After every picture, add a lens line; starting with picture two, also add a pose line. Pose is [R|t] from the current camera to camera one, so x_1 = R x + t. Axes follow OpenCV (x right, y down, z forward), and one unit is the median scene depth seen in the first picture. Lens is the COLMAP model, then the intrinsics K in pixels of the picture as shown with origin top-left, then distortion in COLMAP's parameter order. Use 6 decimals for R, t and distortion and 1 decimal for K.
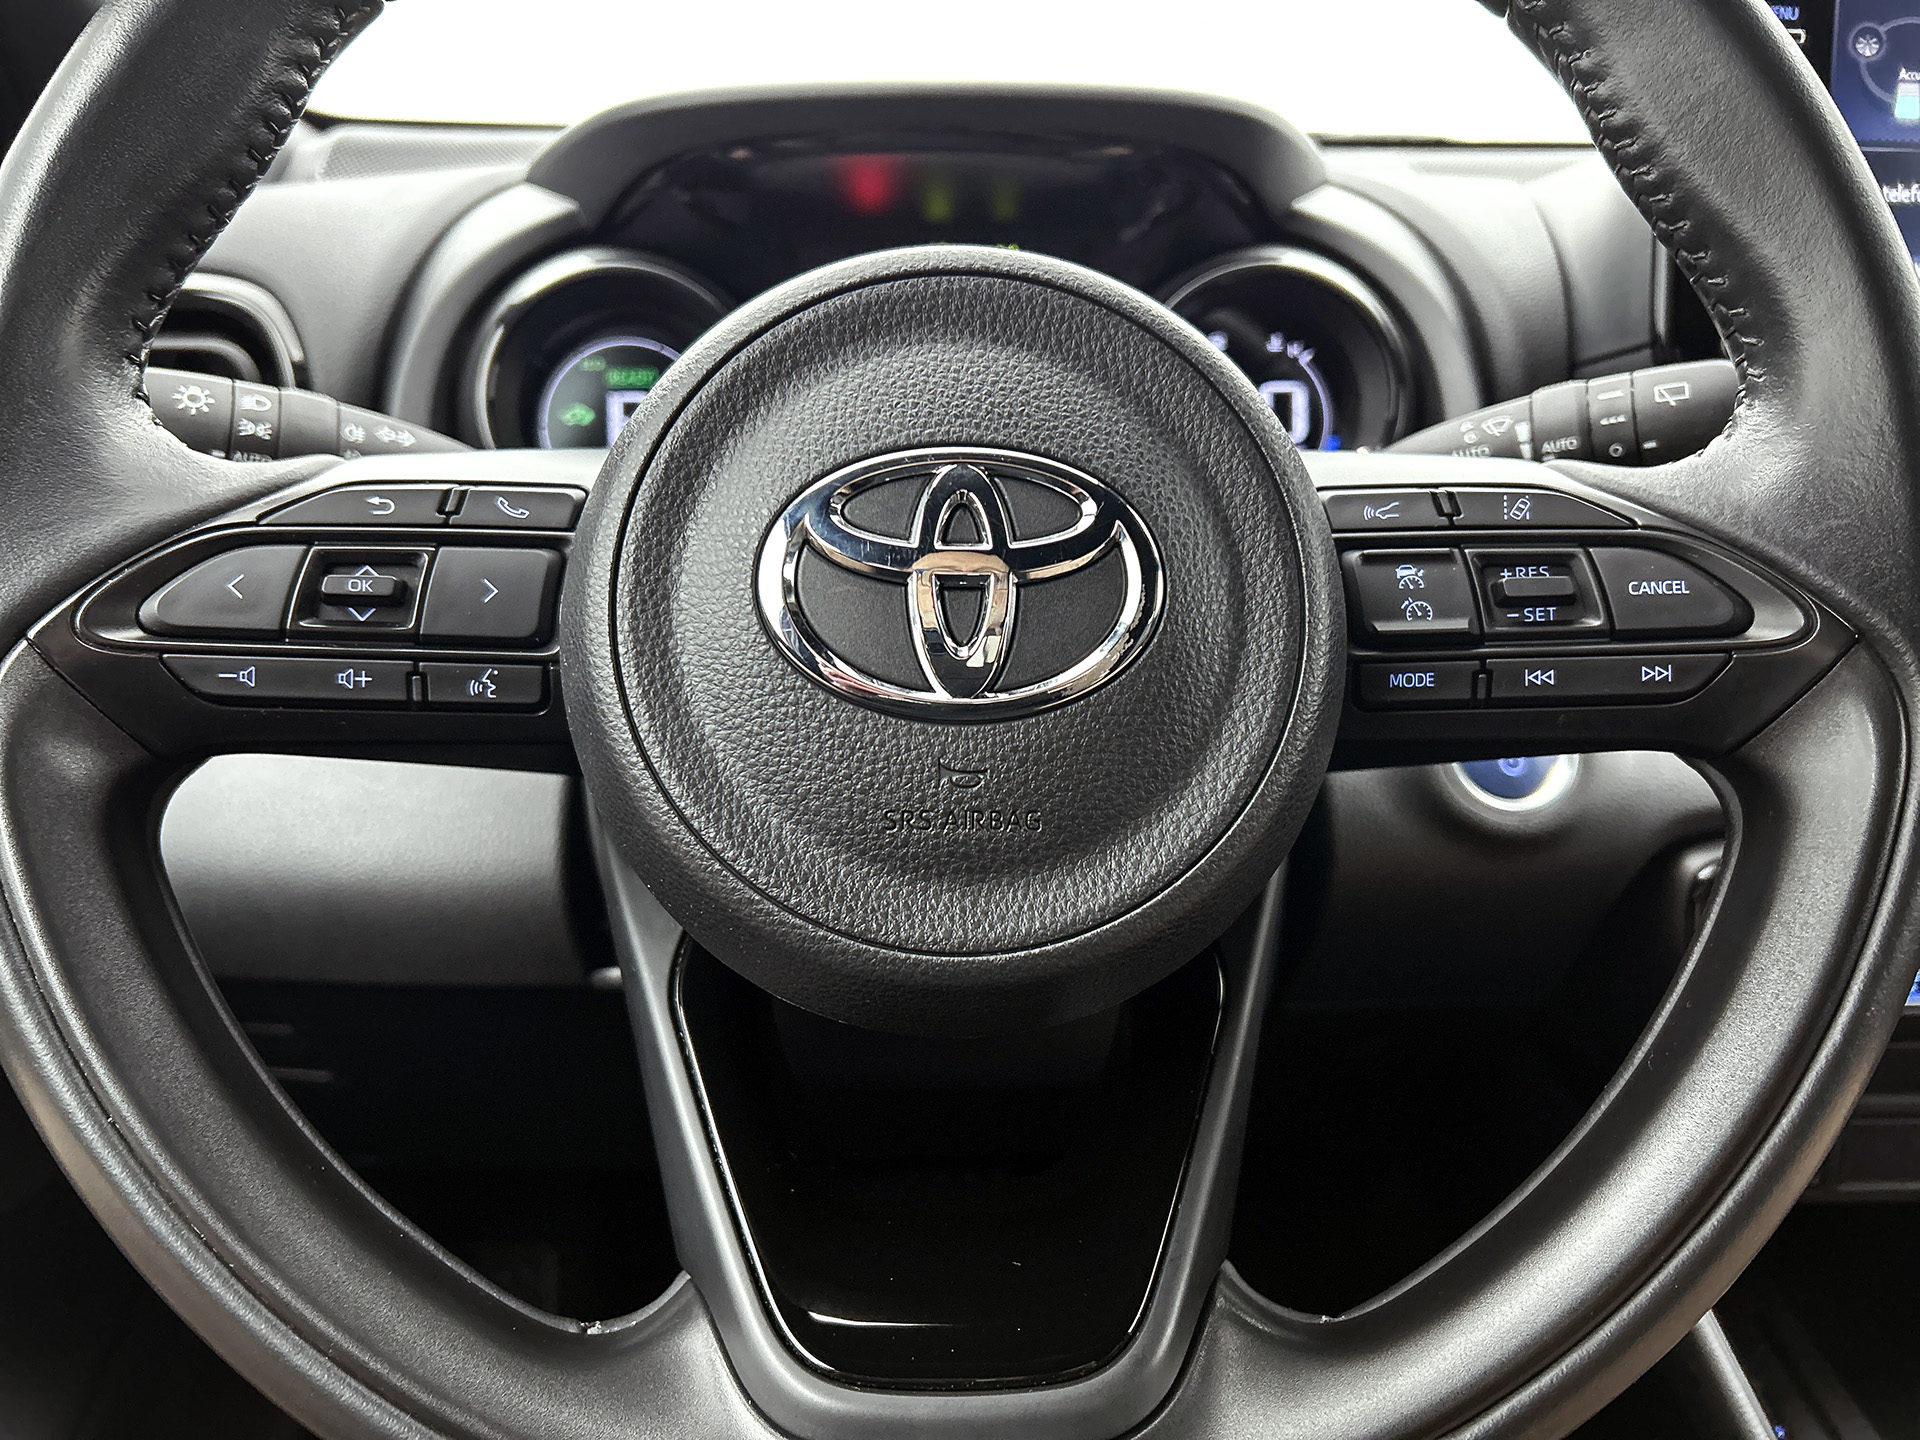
lens RADIAL K [[1450.2, 0, 952.7], [0, 1450.2, 736.7], [0, 0, 1]] dist [0.067180, -0.002872]
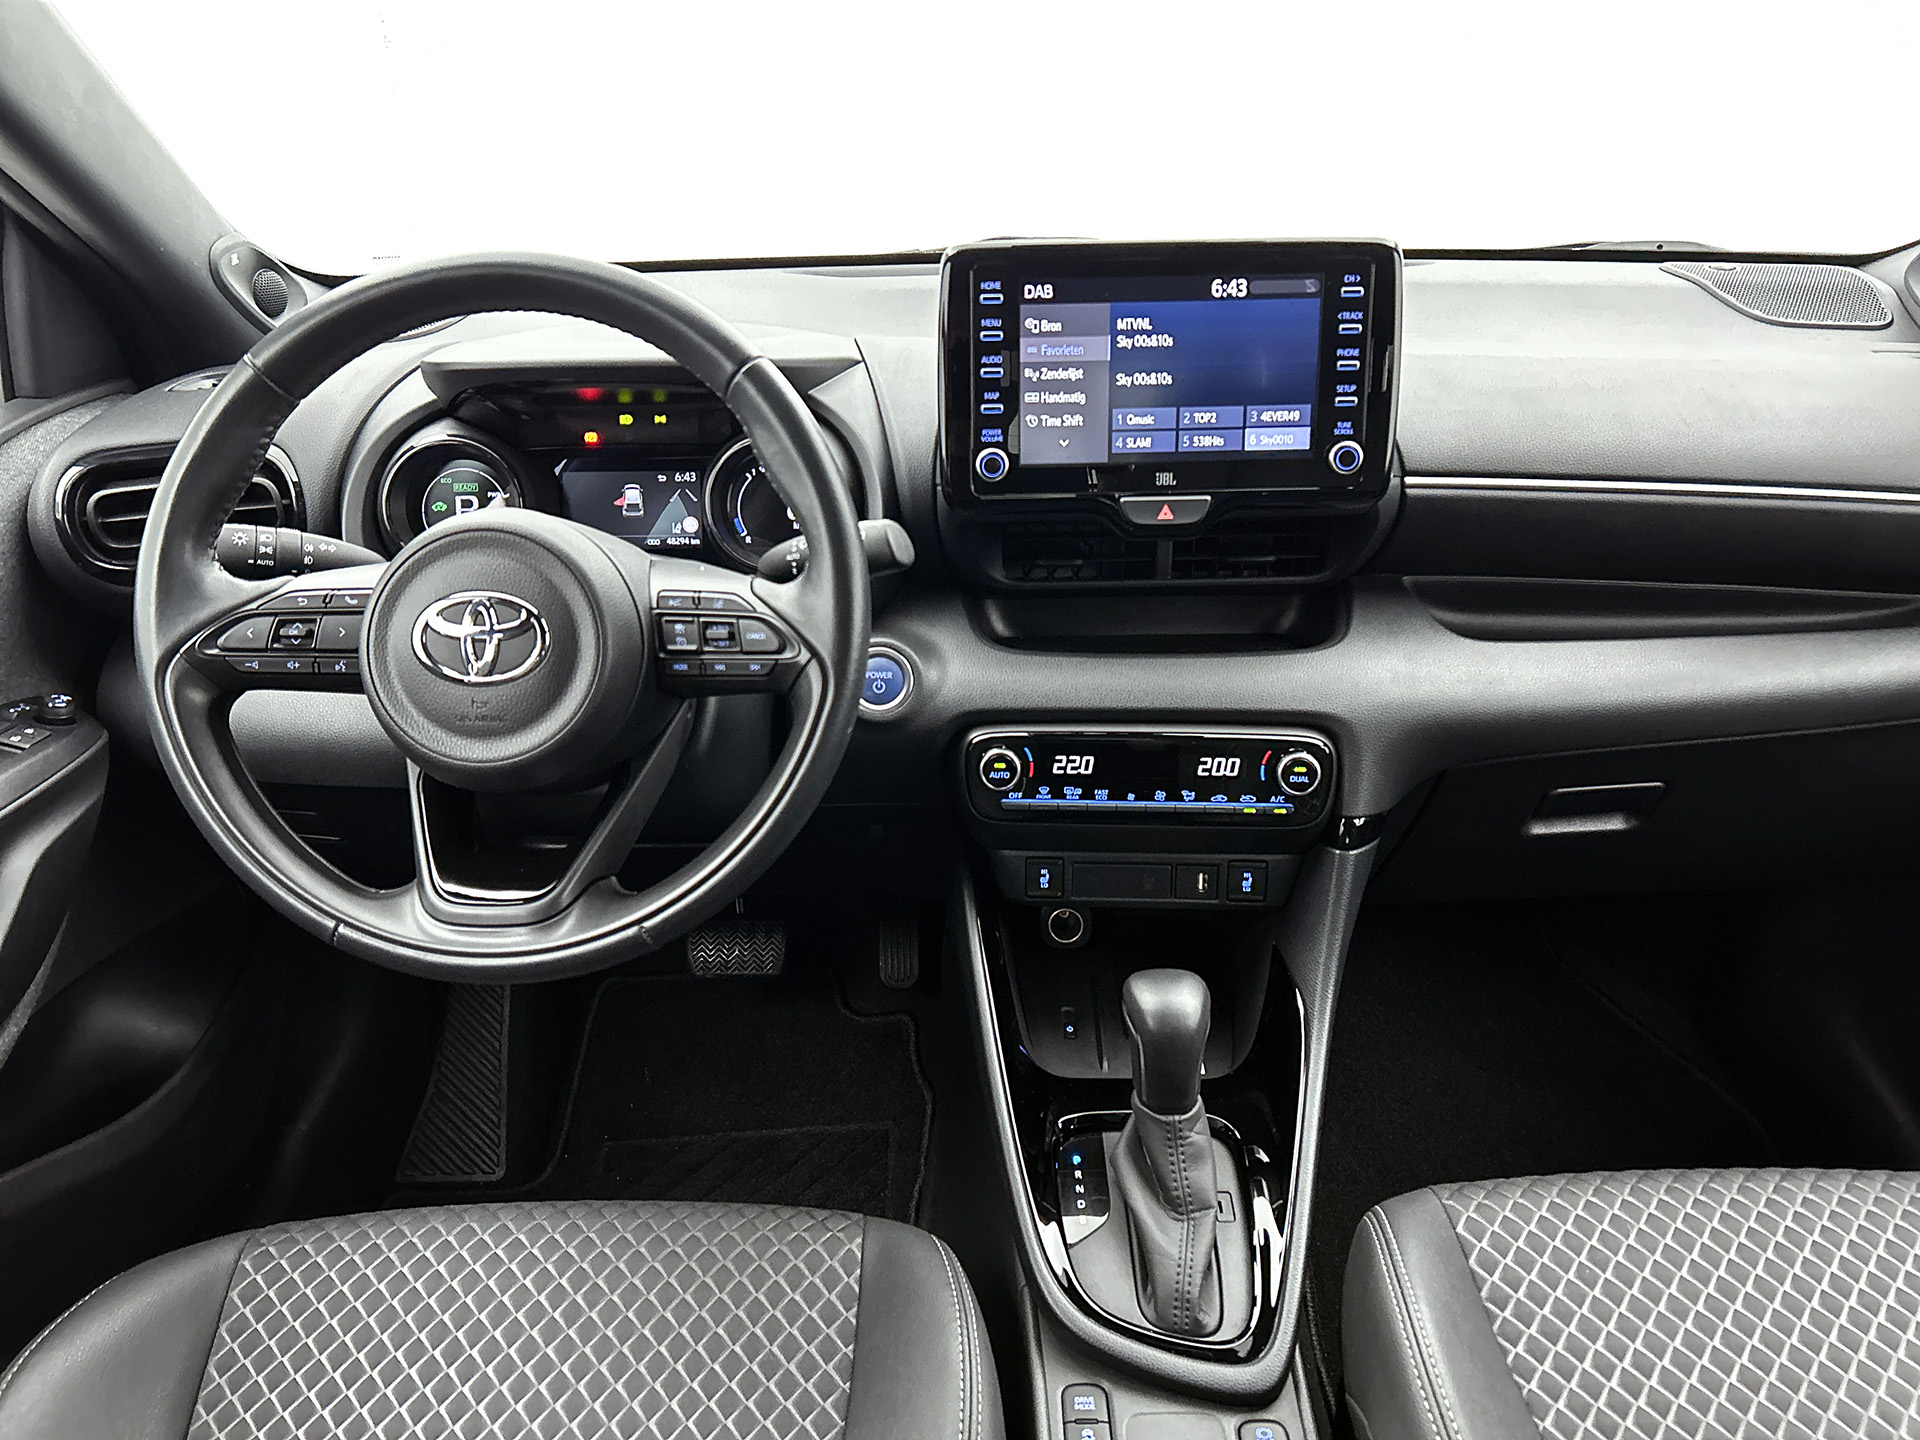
lens RADIAL K [[1450.2, 0, 952.7], [0, 1450.2, 736.7], [0, 0, 1]] dist [0.067180, -0.002872]
pose [[0.997716, 0.008028, -0.067066, 1.008601], [-0.002572, 0.996707, 0.081044, -0.130932], [0.067496, -0.080686, 0.994452, -1.666633]]
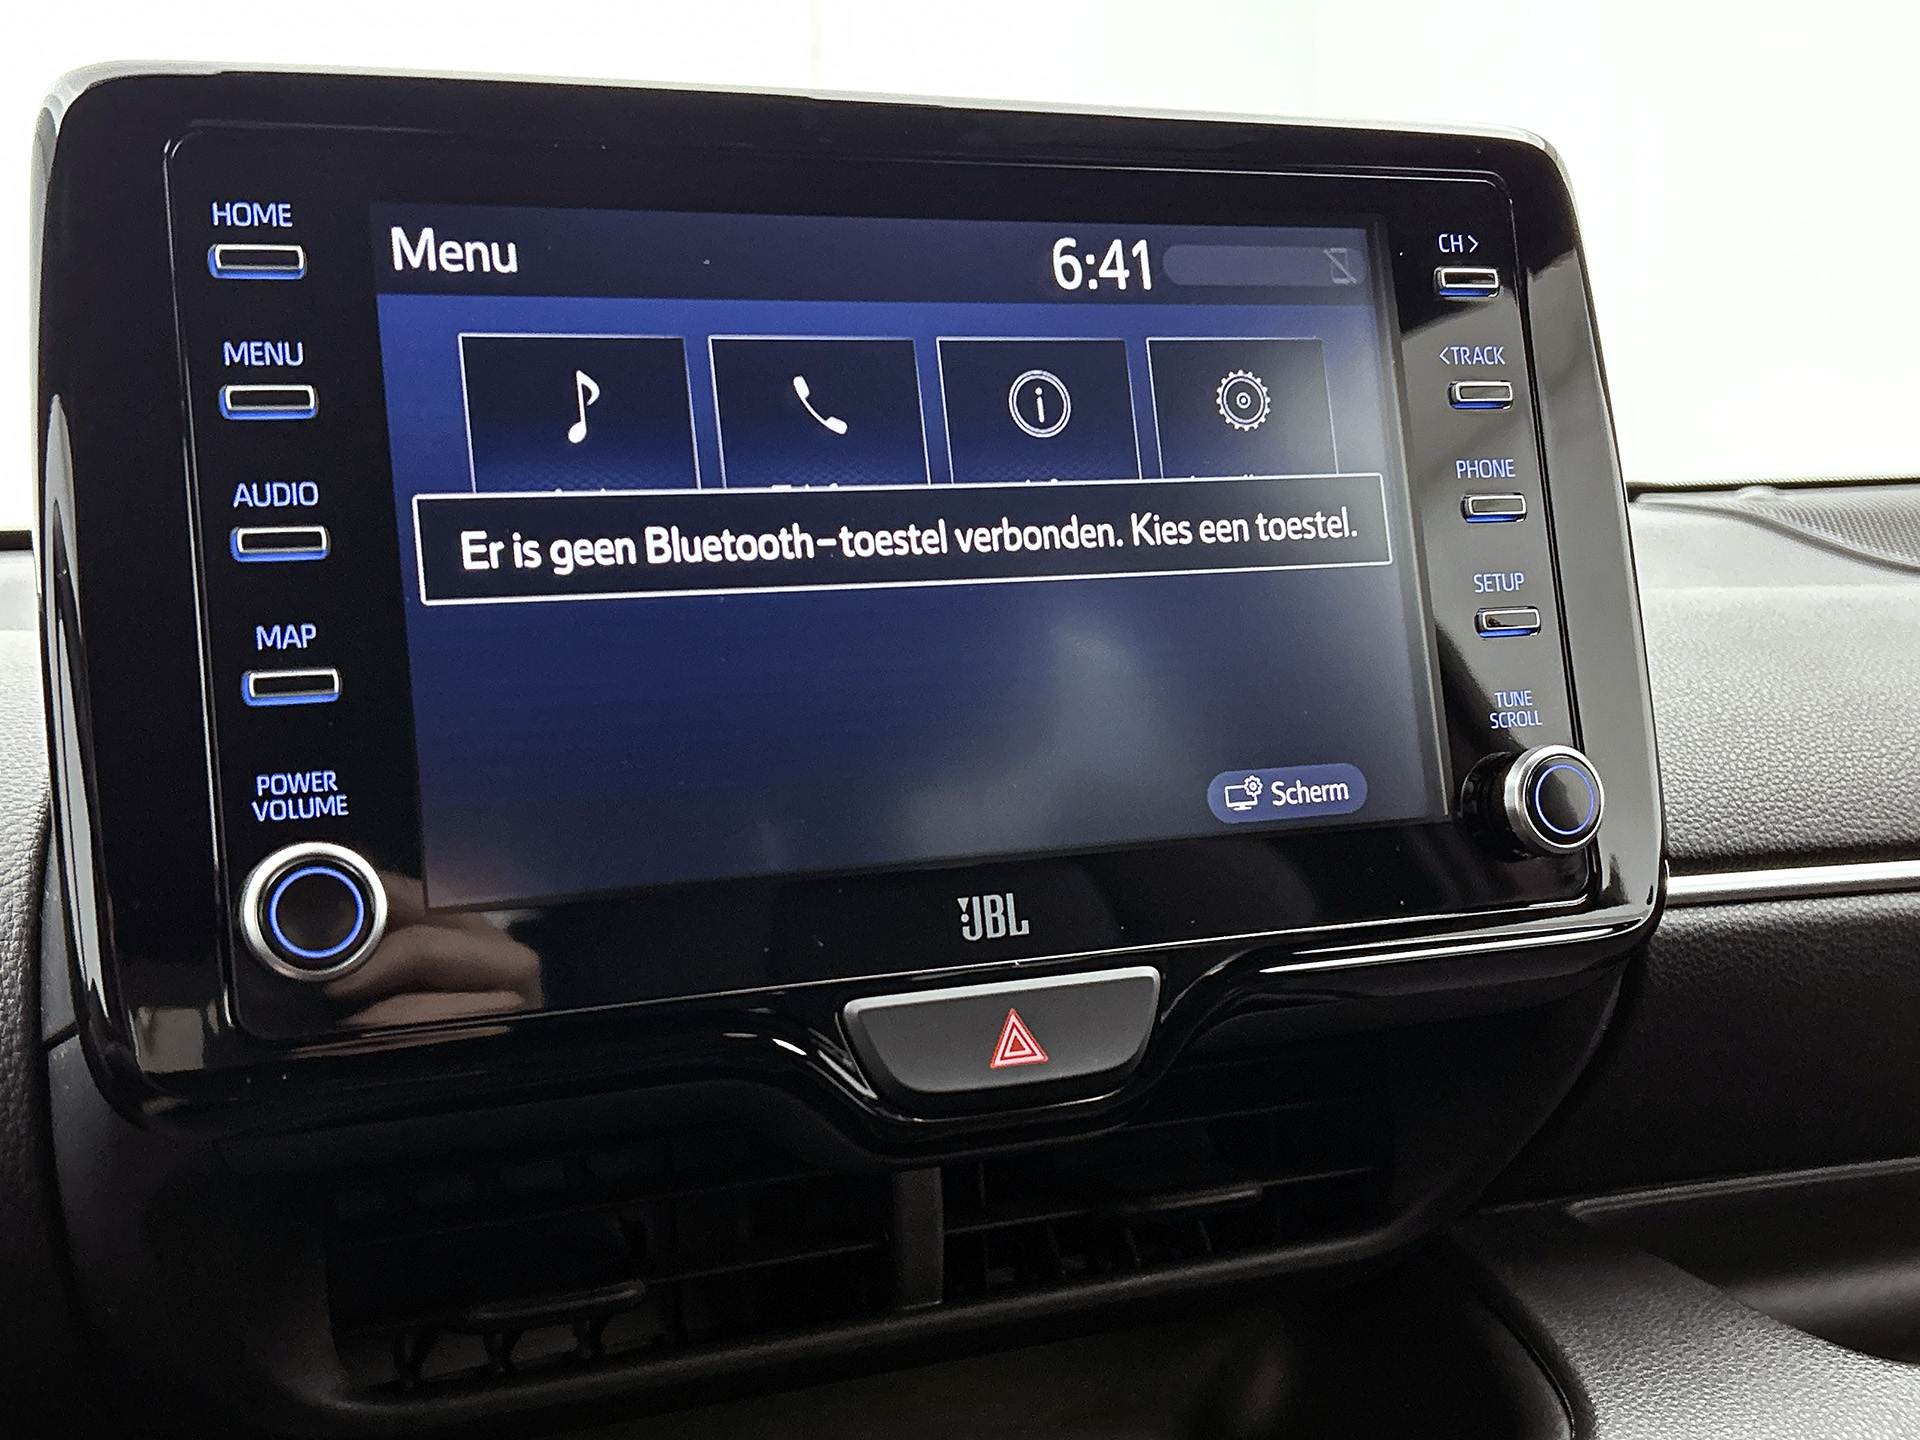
lens RADIAL K [[2249.0, 0, 960.6], [0, 2249.0, 734.0], [0, 0, 1]] dist [0.079364, -0.029891]
pose [[0.942058, -0.064029, 0.329284, 0.812640], [0.152195, 0.956351, -0.249457, -0.216389], [-0.298939, 0.285118, 0.910683, 0.387660]]
